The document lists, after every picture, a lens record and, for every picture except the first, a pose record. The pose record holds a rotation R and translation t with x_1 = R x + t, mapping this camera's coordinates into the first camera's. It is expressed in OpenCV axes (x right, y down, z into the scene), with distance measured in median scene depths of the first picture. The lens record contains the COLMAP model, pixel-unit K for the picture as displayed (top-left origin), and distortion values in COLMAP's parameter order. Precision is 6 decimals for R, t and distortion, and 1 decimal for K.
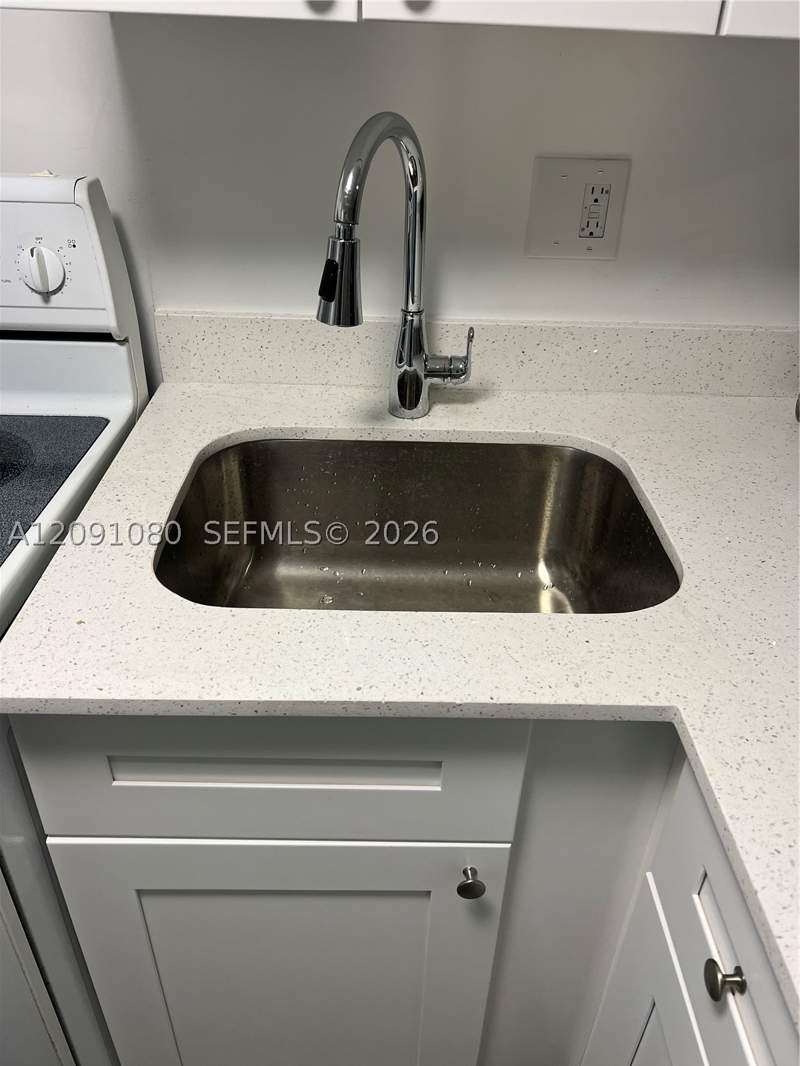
lens RADIAL K [[809.5, 0, 400.0], [0, 809.5, 533.0], [0, 0, 1]] dist [0.079989, -0.089936]
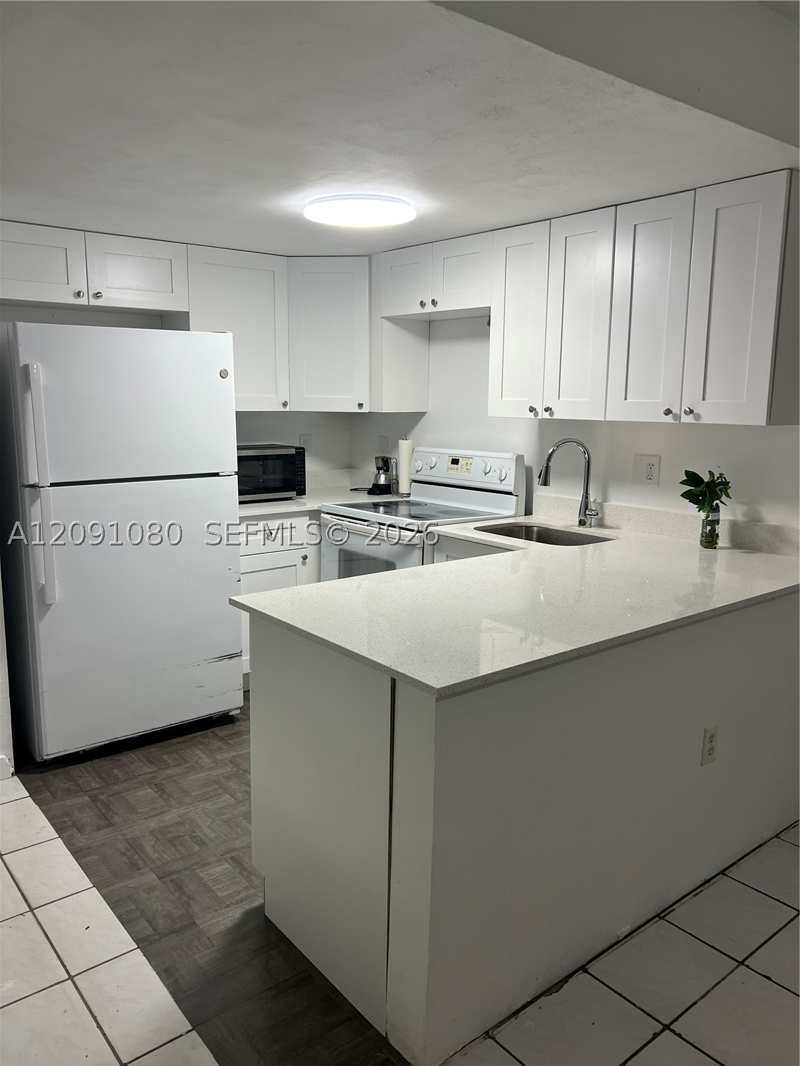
lens RADIAL K [[809.5, 0, 400.0], [0, 809.5, 533.0], [0, 0, 1]] dist [0.079989, -0.089936]
pose [[0.628405, 0.105071, -0.770758, 2.074291], [-0.410768, 0.886248, -0.214087, 0.865470], [0.660588, 0.451136, 0.600083, -1.363345]]
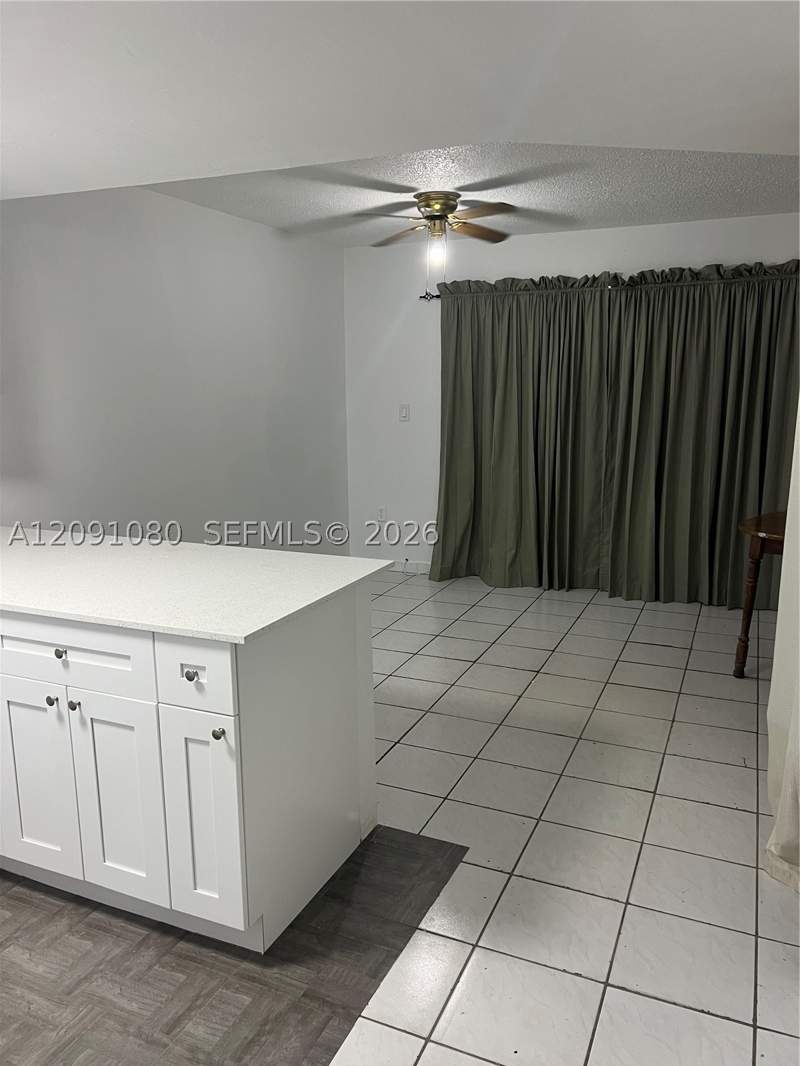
lens RADIAL K [[806.1, 0, 397.5], [0, 806.1, 542.9], [0, 0, 1]] dist [0.071312, -0.088031]
pose [[0.402757, -0.230680, 0.885762, -1.130123], [0.516018, 0.856500, -0.011575, 0.764119], [-0.755984, 0.461731, 0.463996, -1.503406]]
